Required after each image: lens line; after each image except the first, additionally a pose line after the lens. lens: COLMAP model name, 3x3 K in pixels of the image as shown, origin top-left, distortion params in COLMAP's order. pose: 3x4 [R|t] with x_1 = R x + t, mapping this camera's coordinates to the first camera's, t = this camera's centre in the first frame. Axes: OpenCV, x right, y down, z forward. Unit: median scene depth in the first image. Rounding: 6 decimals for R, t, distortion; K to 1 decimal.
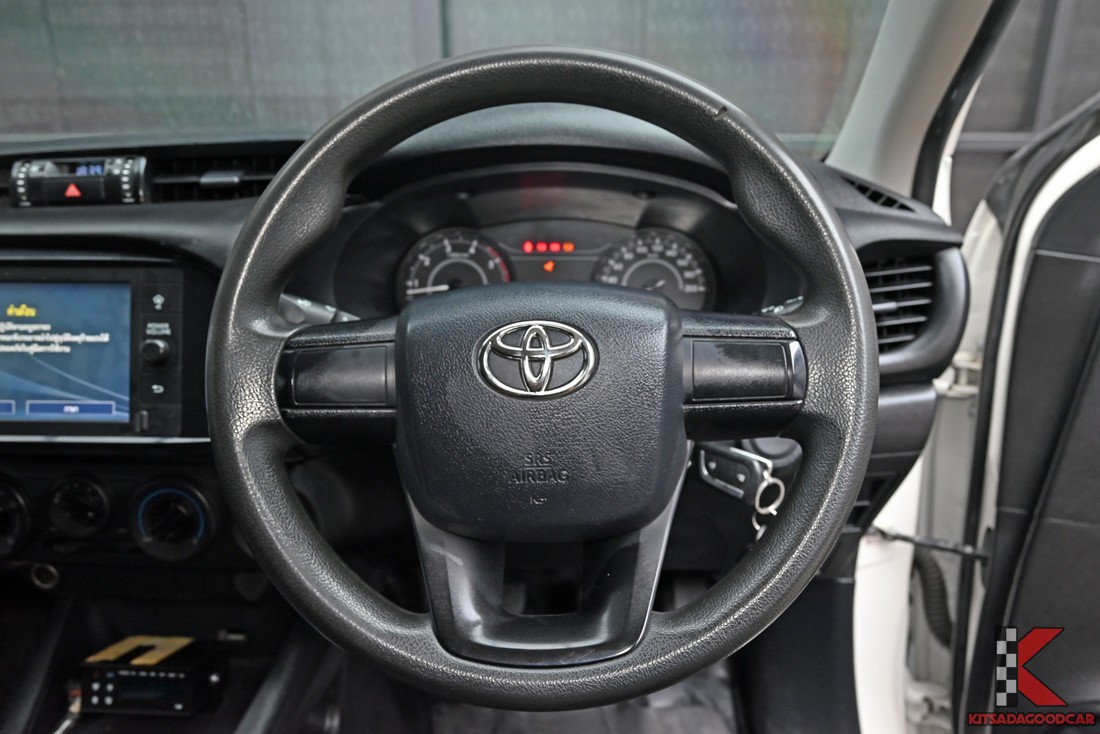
lens RADIAL K [[786.8, 0, 556.5], [0, 786.8, 369.6], [0, 0, 1]] dist [0.022520, -0.004459]
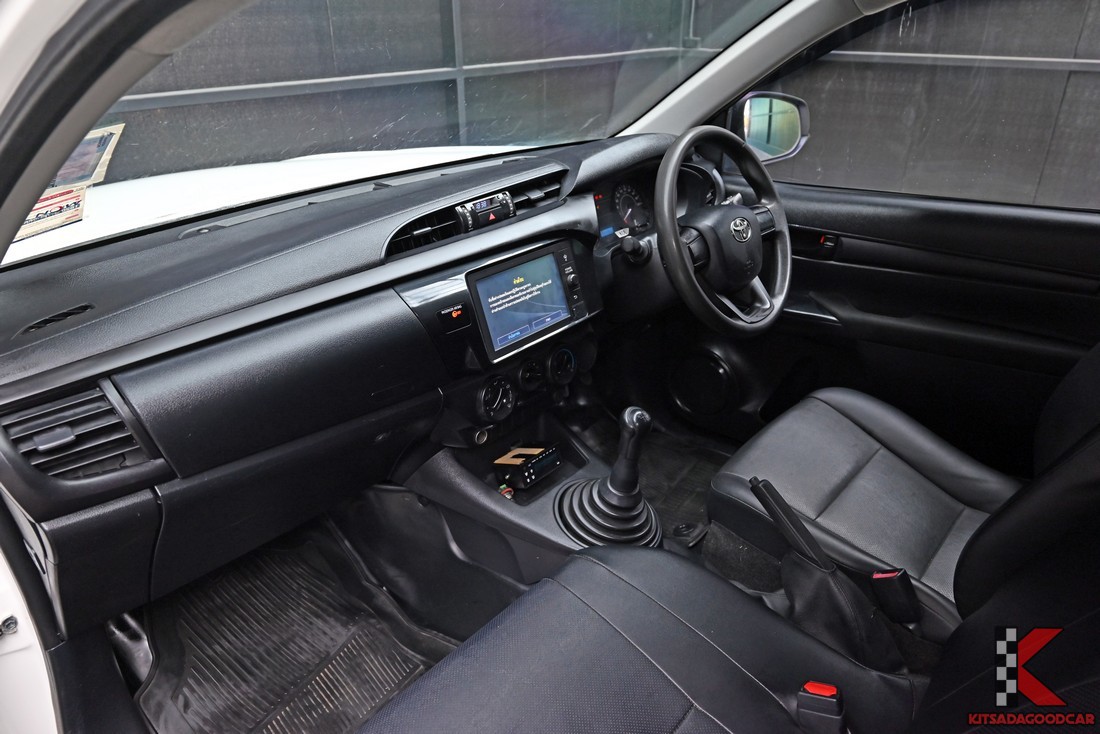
lens RADIAL K [[786.8, 0, 551.3], [0, 786.8, 370.1], [0, 0, 1]] dist [0.022520, -0.004459]
pose [[0.604084, -0.348880, 0.716496, -1.984782], [0.256418, 0.936360, 0.239749, -0.295215], [-0.754541, 0.038894, 0.655099, -0.313279]]
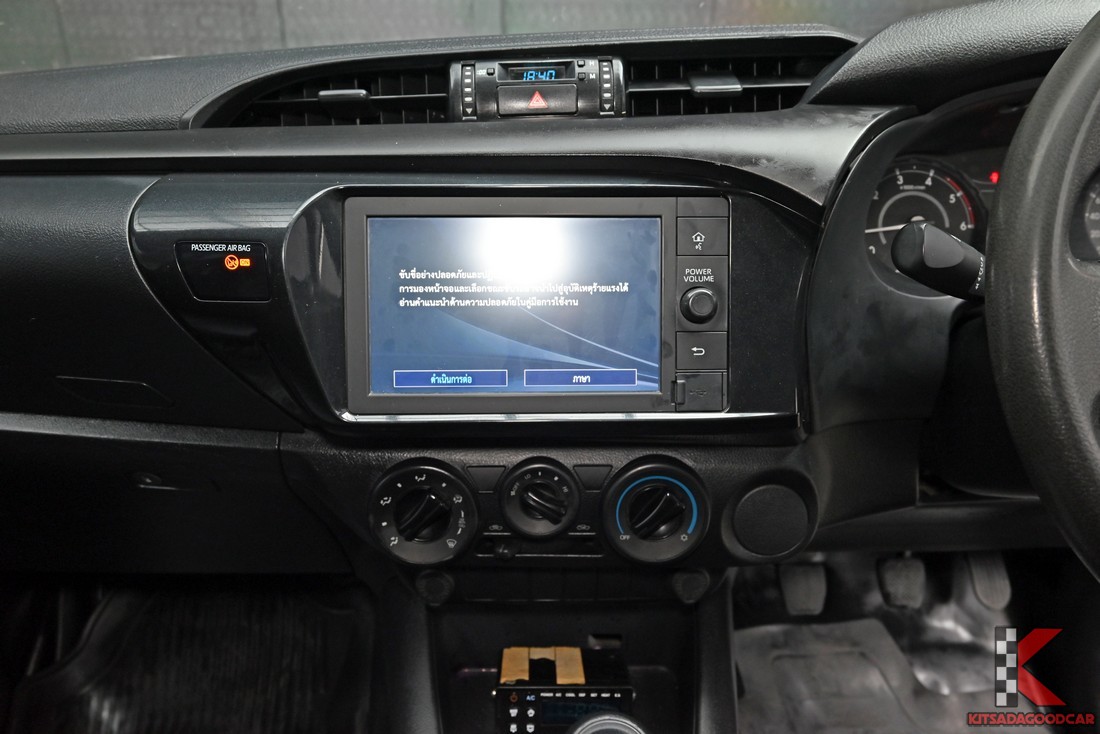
lens RADIAL K [[786.8, 0, 544.9], [0, 786.8, 369.5], [0, 0, 1]] dist [0.022520, -0.004459]
pose [[0.996742, -0.017016, 0.078842, -0.667441], [0.013341, 0.998811, 0.046899, 0.003209], [-0.079546, -0.045694, 0.995783, 0.211803]]
